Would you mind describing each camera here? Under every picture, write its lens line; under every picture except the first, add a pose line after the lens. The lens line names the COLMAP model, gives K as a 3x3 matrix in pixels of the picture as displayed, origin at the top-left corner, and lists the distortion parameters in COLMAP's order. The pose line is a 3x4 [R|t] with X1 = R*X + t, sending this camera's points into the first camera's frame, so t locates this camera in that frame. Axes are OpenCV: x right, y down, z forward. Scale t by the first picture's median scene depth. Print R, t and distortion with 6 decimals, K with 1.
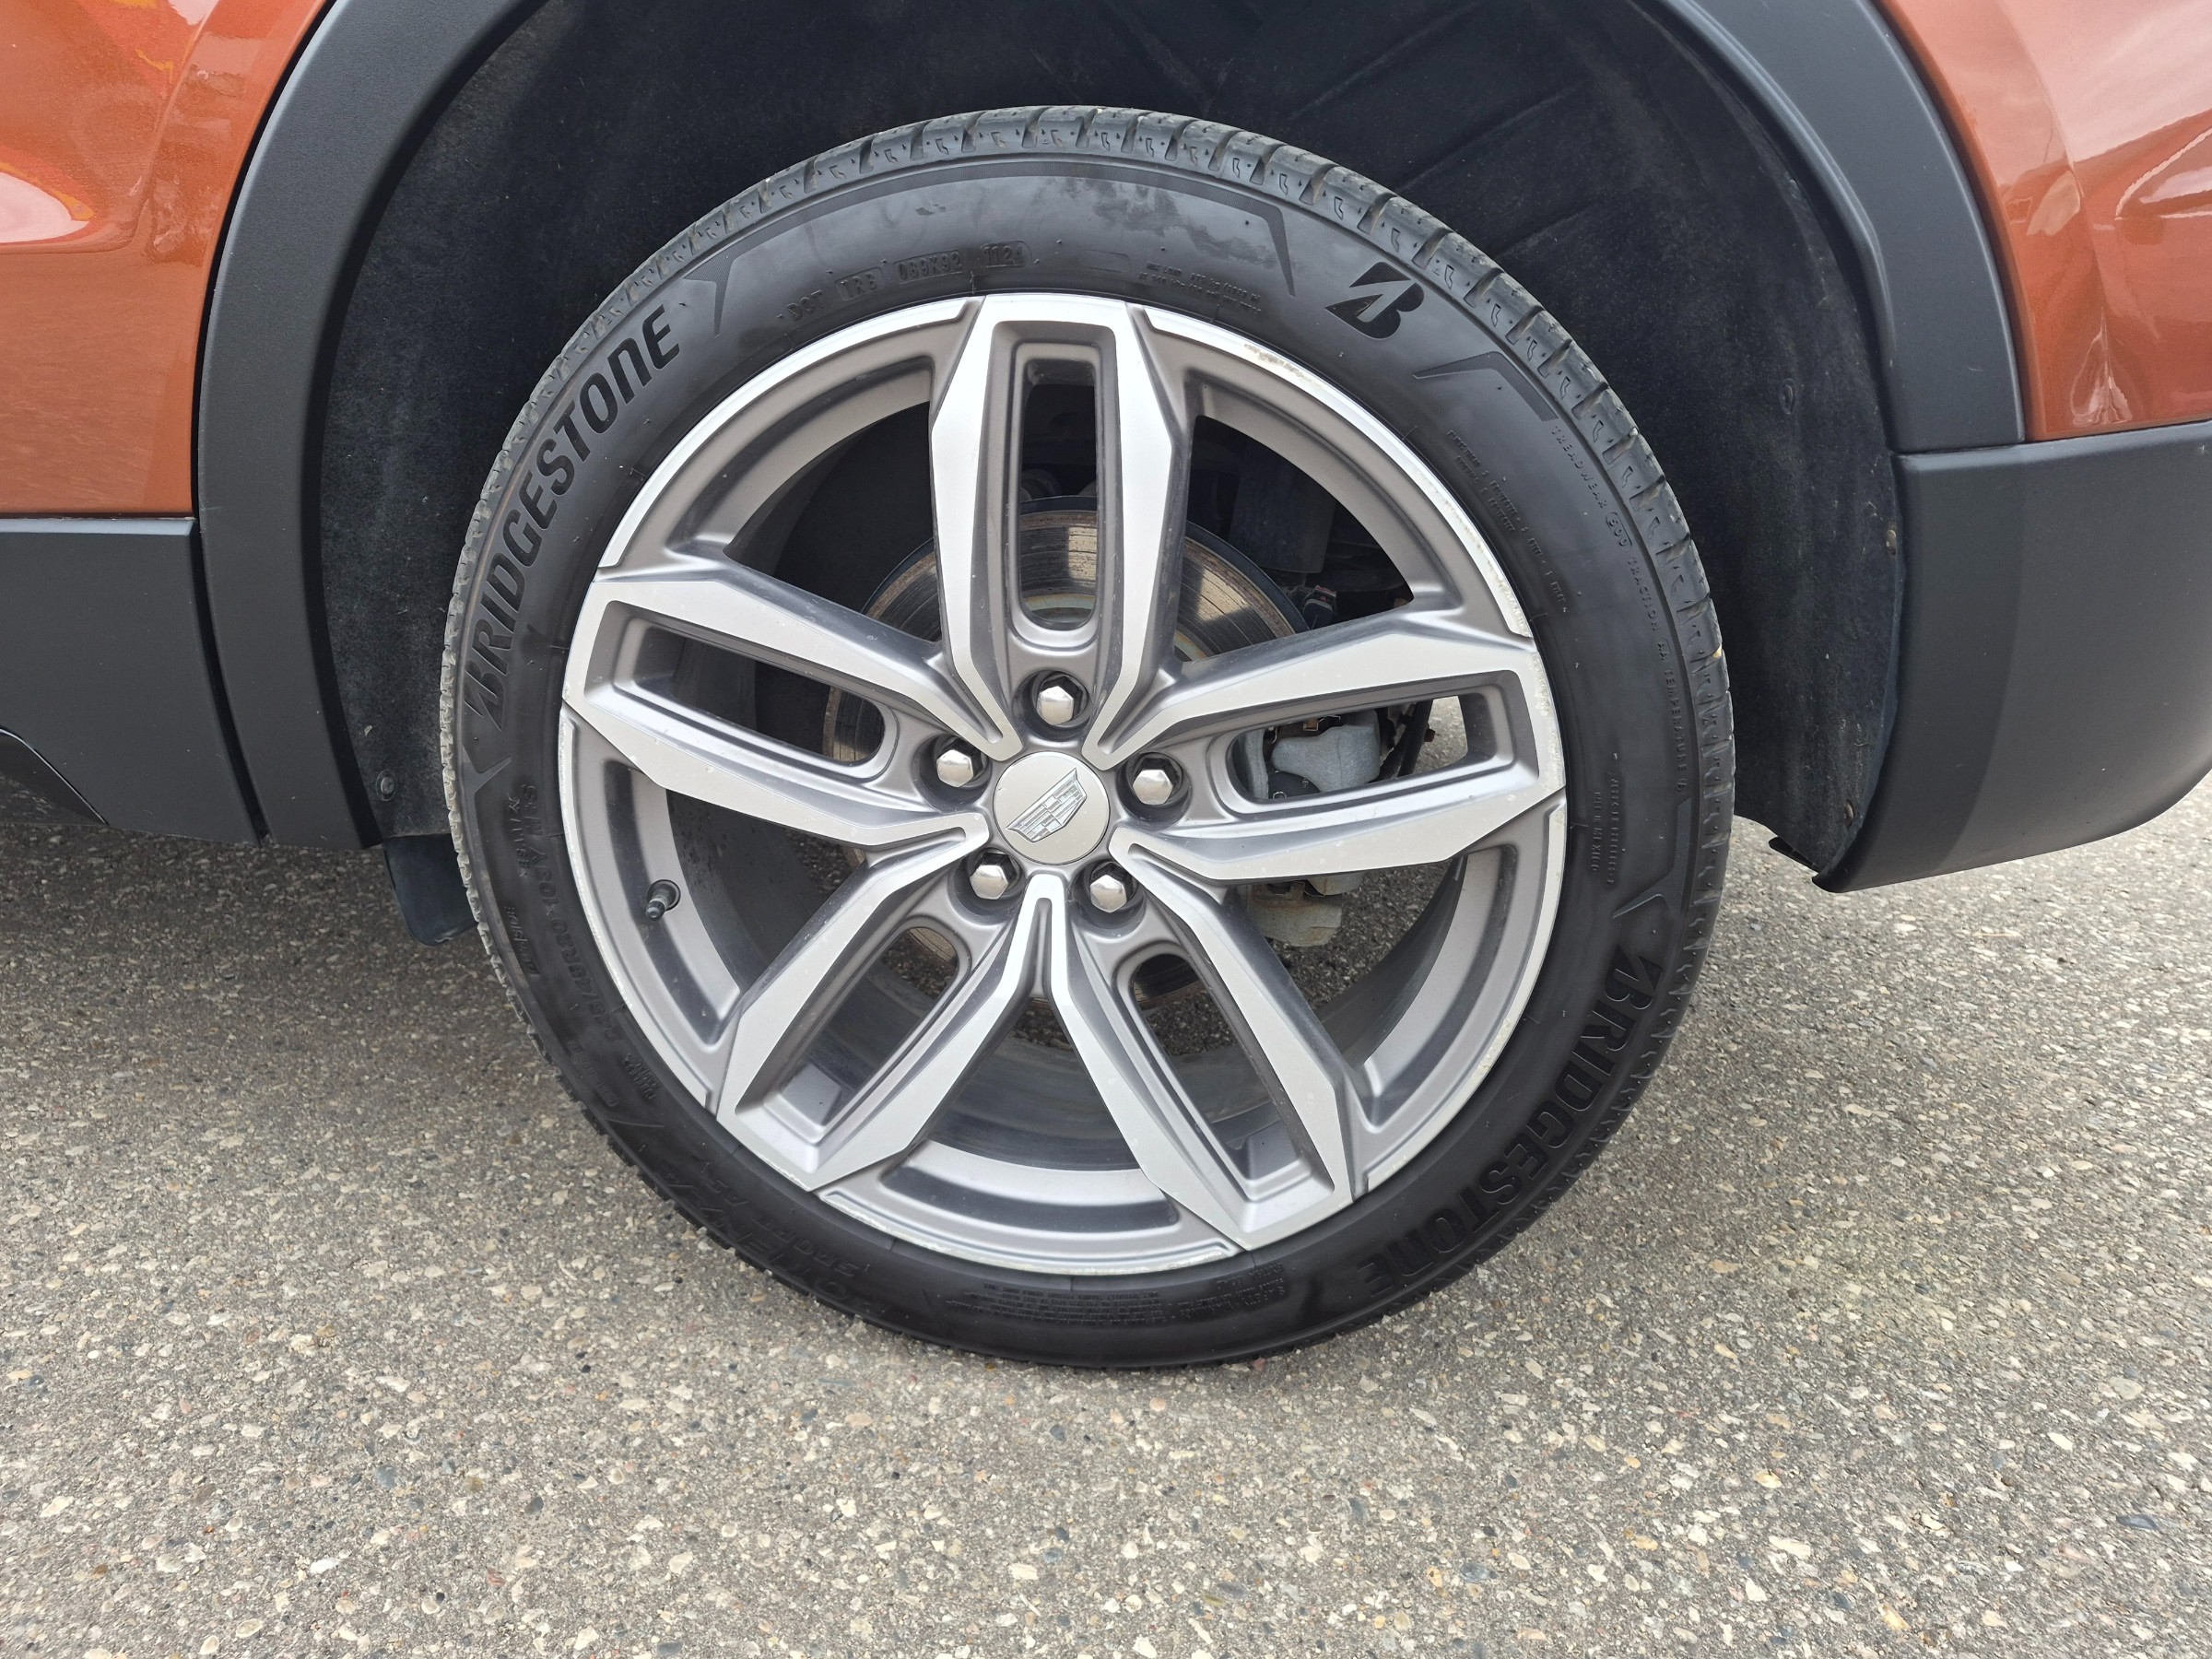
lens RADIAL K [[1647.2, 0, 1091.9], [0, 1647.2, 818.4], [0, 0, 1]] dist [0.186137, -0.303818]
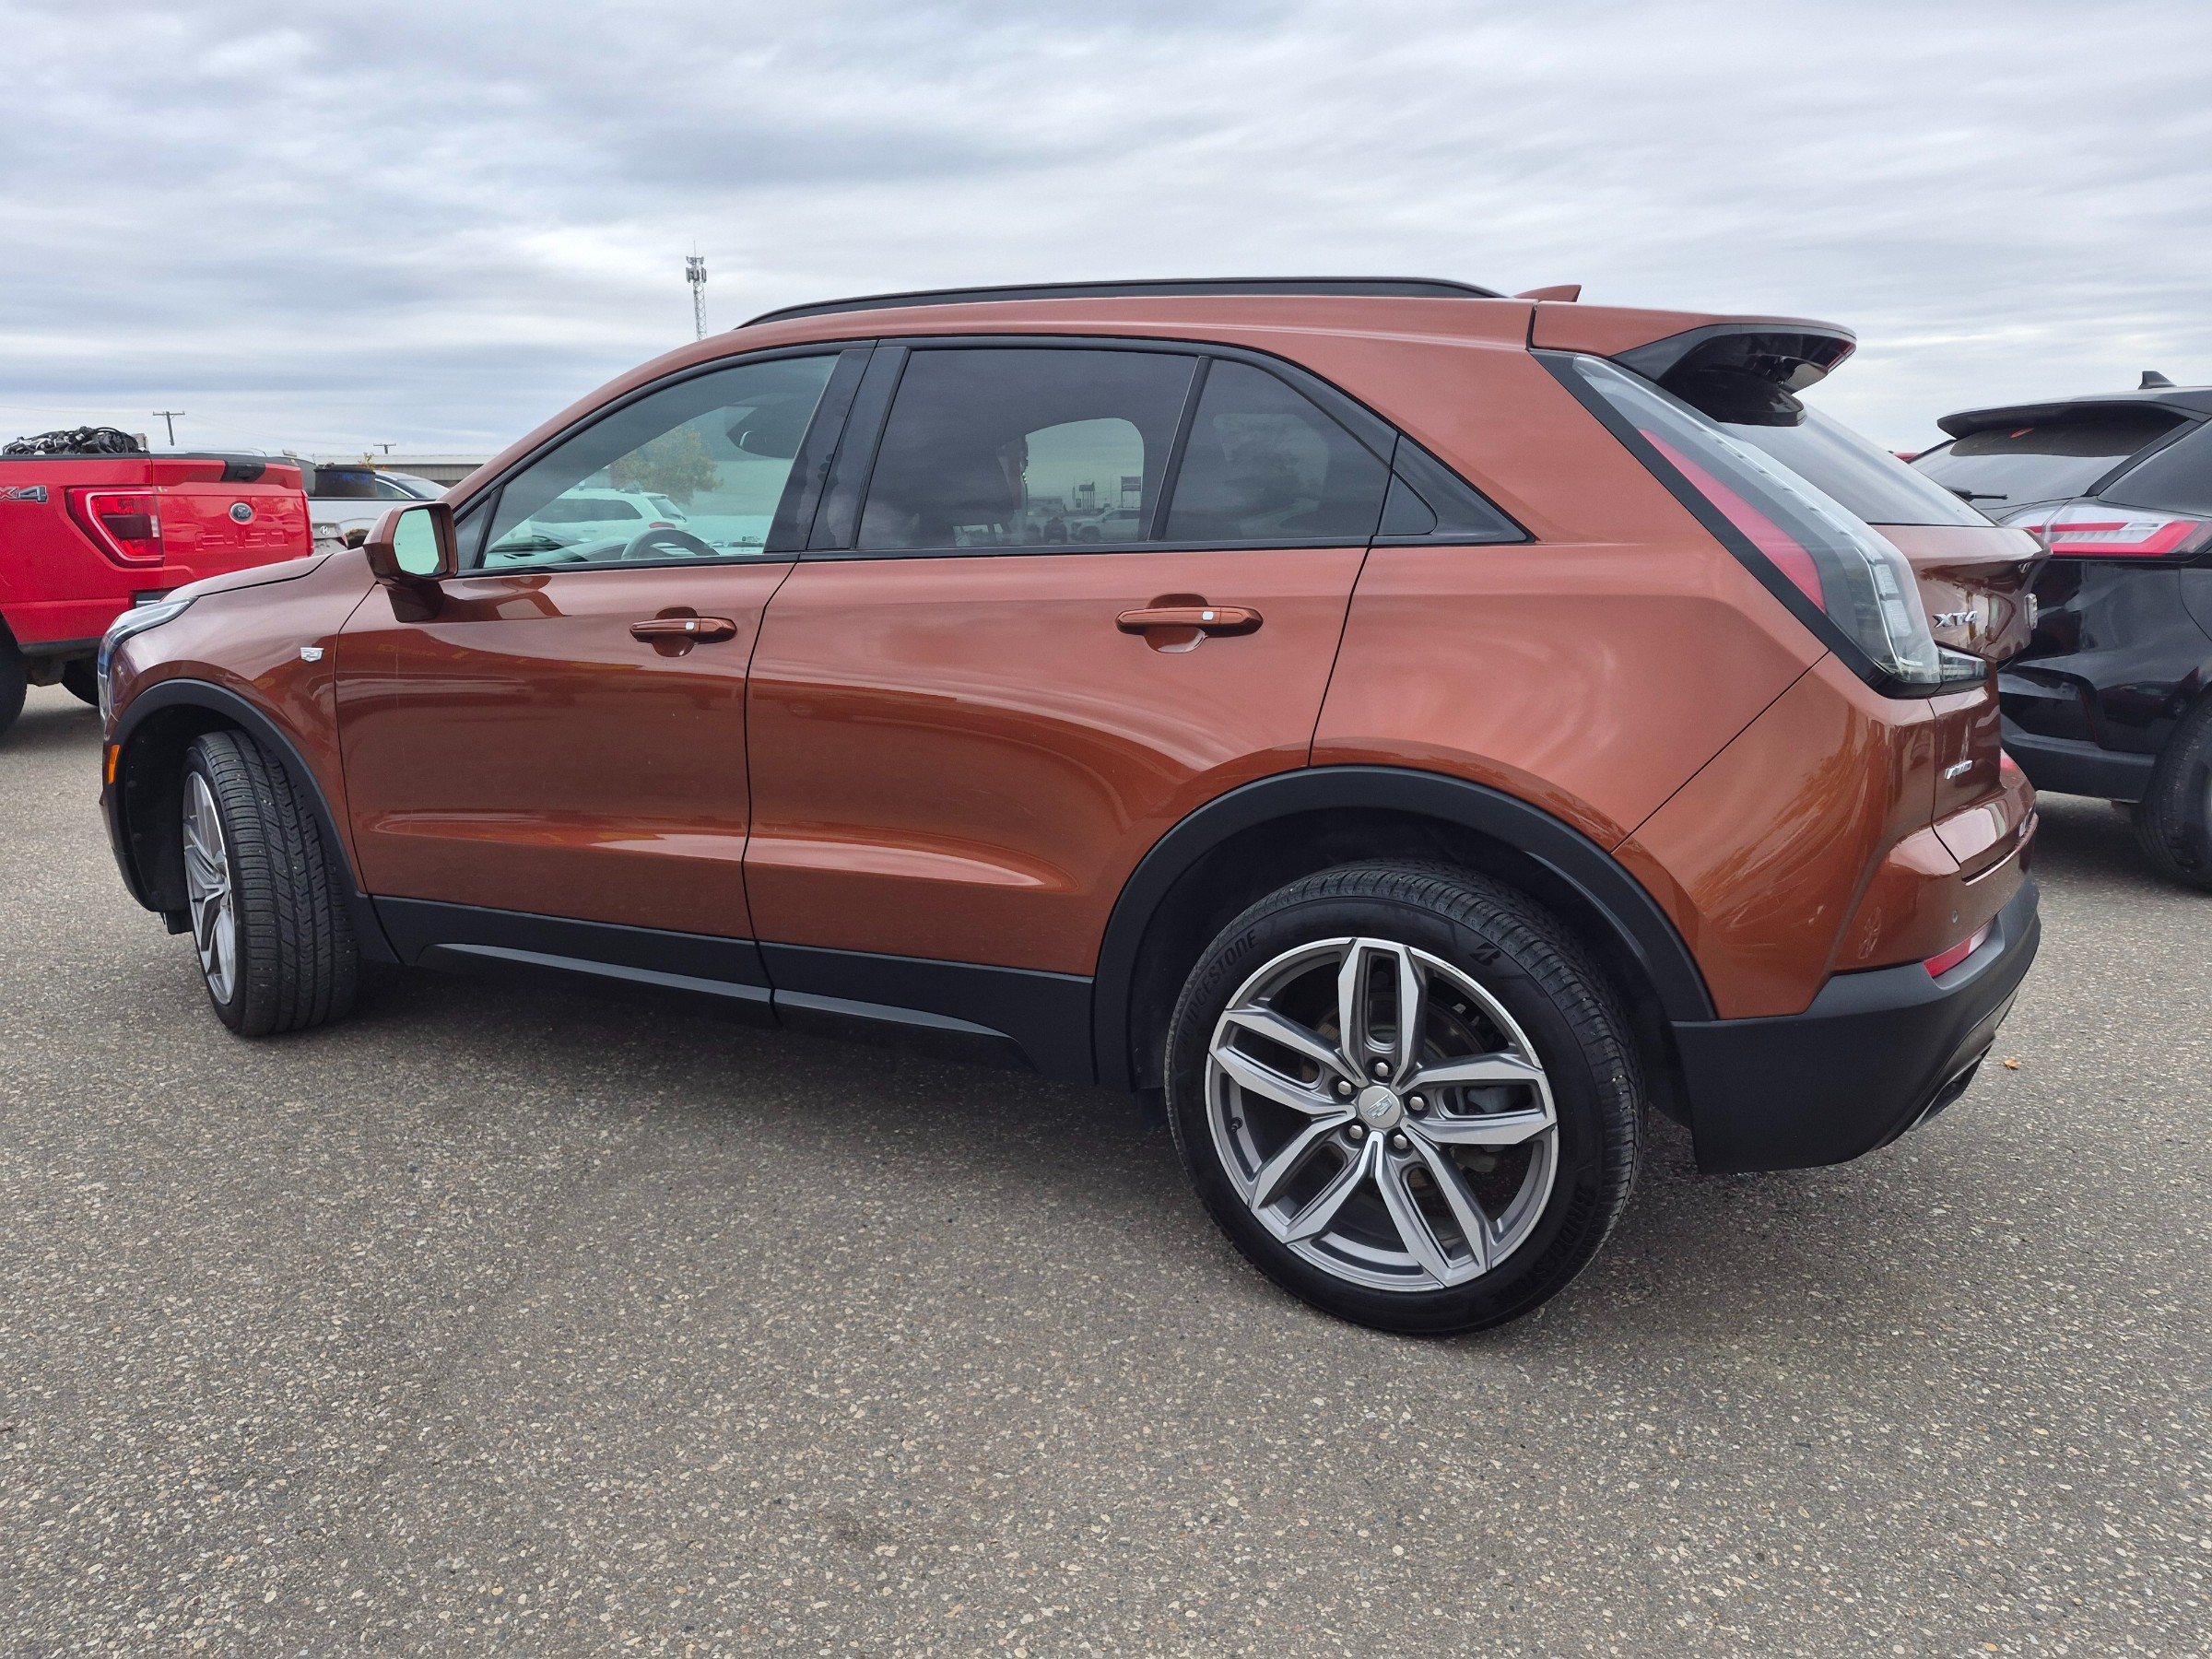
lens RADIAL K [[1647.2, 0, 1091.9], [0, 1647.2, 818.4], [0, 0, 1]] dist [0.186137, -0.303818]
pose [[0.948857, 0.044612, -0.312537, 0.359387], [-0.082182, 0.990739, -0.108084, -0.141268], [0.304821, 0.128241, 0.943737, -1.773537]]
